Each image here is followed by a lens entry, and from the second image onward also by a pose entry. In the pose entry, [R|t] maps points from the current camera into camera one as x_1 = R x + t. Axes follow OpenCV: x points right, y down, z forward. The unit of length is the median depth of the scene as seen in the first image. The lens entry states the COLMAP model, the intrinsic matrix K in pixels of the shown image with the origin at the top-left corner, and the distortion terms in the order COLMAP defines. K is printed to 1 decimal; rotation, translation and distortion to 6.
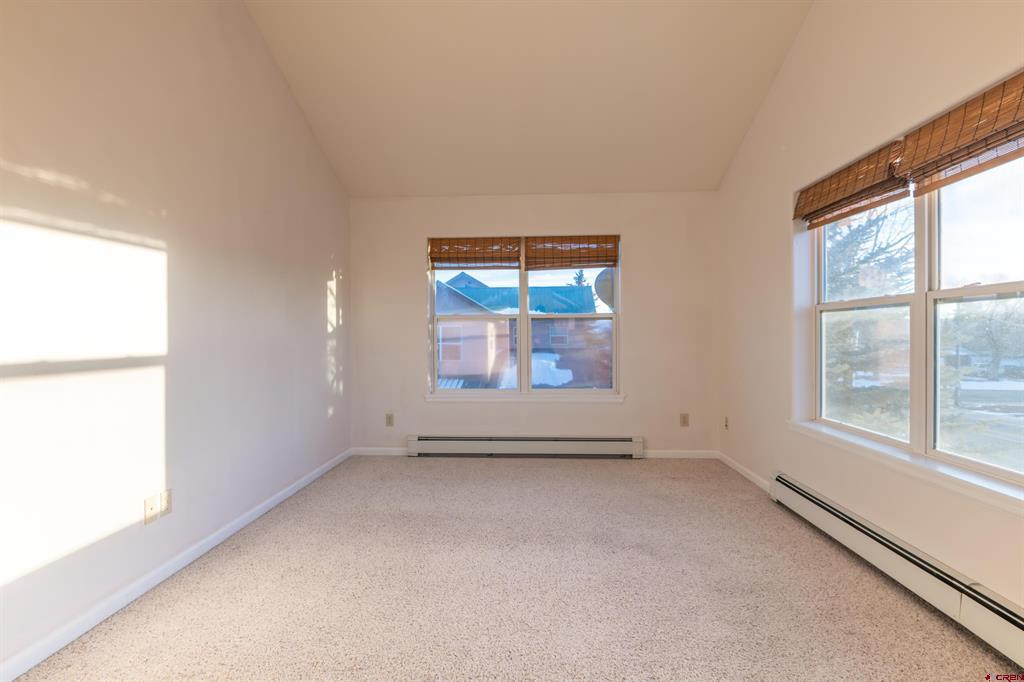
lens RADIAL K [[504.8, 0, 515.4], [0, 504.8, 334.8], [0, 0, 1]] dist [0.017394, -0.017543]
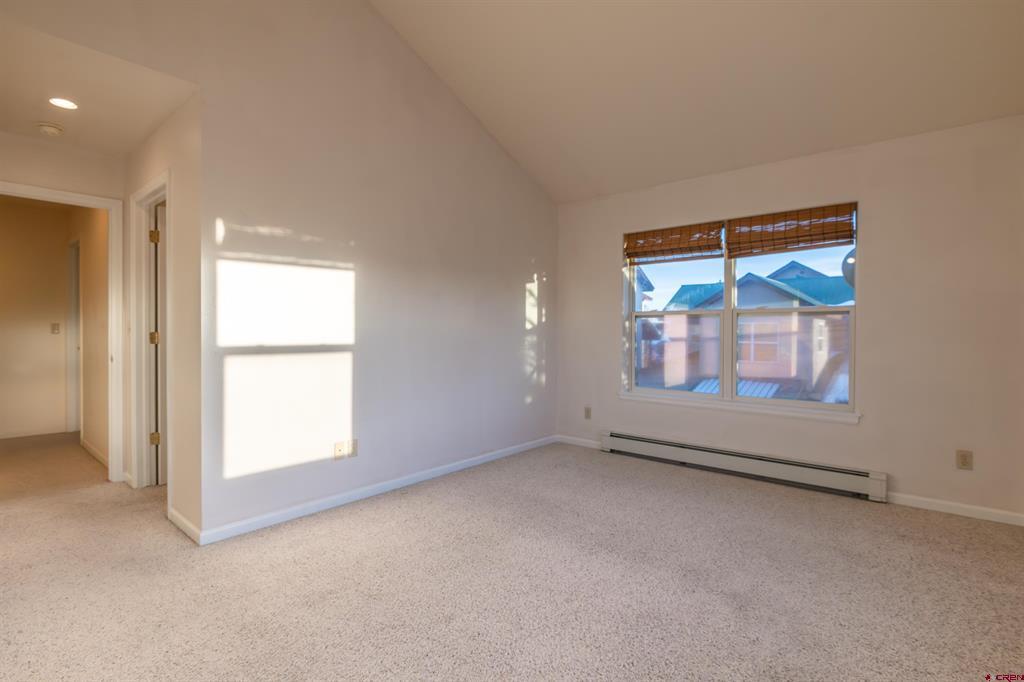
lens RADIAL K [[504.8, 0, 515.4], [0, 504.8, 334.8], [0, 0, 1]] dist [0.017394, -0.017543]
pose [[0.784750, 0.011007, -0.619714, 0.286157], [-0.008040, 0.999939, 0.007580, -0.000092], [0.619760, -0.000966, 0.784791, 0.093688]]
